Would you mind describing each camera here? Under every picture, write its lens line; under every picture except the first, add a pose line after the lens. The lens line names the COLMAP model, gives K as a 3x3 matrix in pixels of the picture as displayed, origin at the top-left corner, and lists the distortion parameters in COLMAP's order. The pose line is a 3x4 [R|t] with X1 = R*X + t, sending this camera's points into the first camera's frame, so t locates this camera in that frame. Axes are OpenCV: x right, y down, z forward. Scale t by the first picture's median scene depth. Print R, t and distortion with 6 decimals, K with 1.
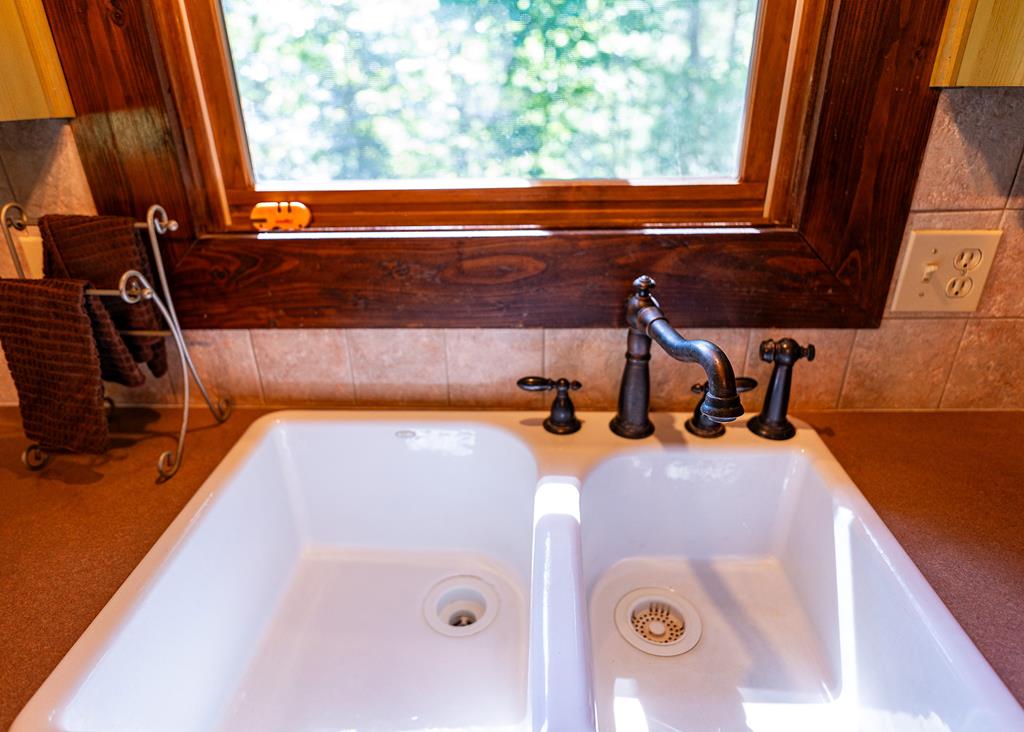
lens RADIAL K [[592.3, 0, 511.8], [0, 592.3, 363.3], [0, 0, 1]] dist [-0.007514, 0.009041]
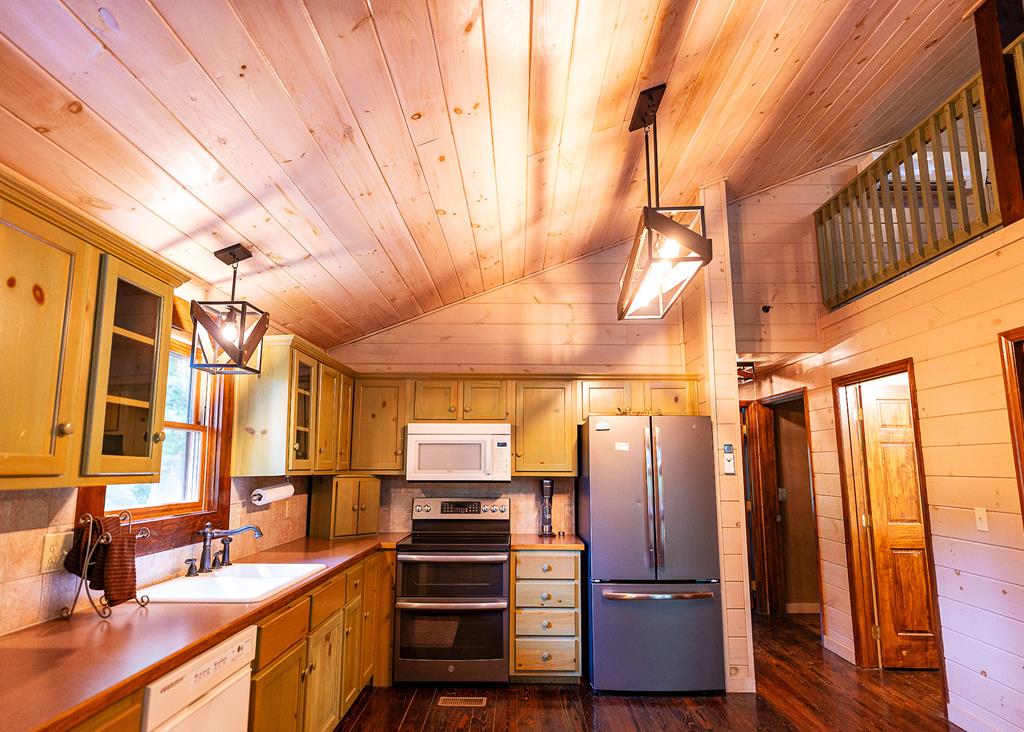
lens RADIAL K [[592.3, 0, 507.4], [0, 592.3, 370.9], [0, 0, 1]] dist [-0.007514, 0.009041]
pose [[-0.033751, 0.184528, 0.982248, -3.346335], [0.432442, 0.888740, -0.152102, 0.351373], [-0.901030, 0.419631, -0.109794, -0.633769]]
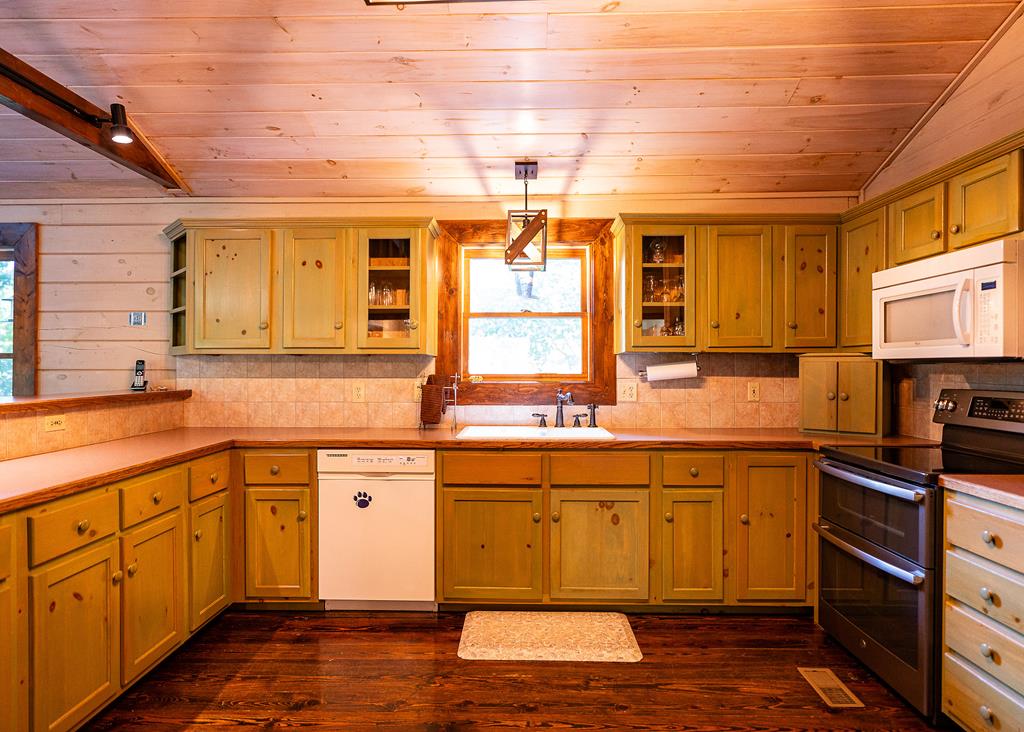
lens RADIAL K [[592.3, 0, 508.4], [0, 592.3, 368.9], [0, 0, 1]] dist [-0.007514, 0.009041]
pose [[0.999290, 0.024766, 0.028393, -0.290236], [-0.010119, 0.902336, -0.430914, 1.569145], [-0.036292, 0.430320, 0.901946, -2.974610]]
